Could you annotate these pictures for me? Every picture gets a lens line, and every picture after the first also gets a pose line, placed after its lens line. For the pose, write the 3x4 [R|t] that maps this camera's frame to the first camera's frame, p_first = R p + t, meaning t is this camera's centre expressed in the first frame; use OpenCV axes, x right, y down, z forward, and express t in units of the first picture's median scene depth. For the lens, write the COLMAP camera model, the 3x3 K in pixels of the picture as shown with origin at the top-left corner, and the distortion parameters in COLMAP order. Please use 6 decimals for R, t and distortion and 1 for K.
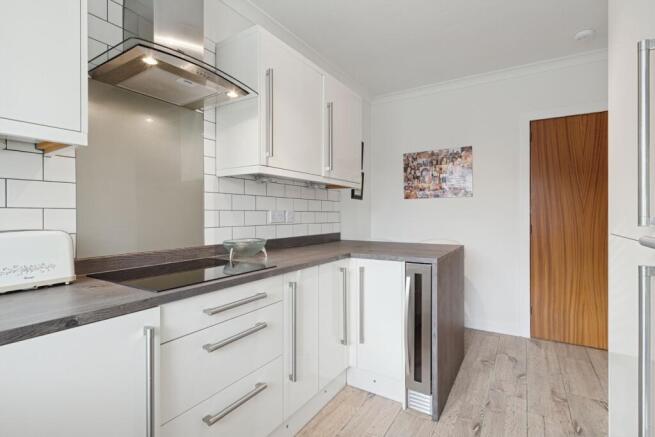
lens RADIAL K [[315.3, 0, 327.0], [0, 315.3, 215.6], [0, 0, 1]] dist [0.000993, -0.000553]
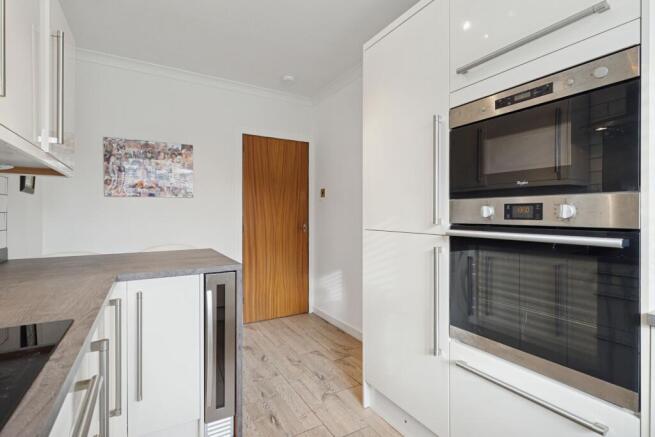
lens RADIAL K [[315.3, 0, 327.0], [0, 315.3, 215.6], [0, 0, 1]] dist [0.000993, -0.000553]
pose [[0.458485, -0.001723, 0.888700, -0.207349], [0.004979, 0.999987, -0.000630, -0.003243], [-0.888688, 0.004714, 0.458488, 0.194676]]
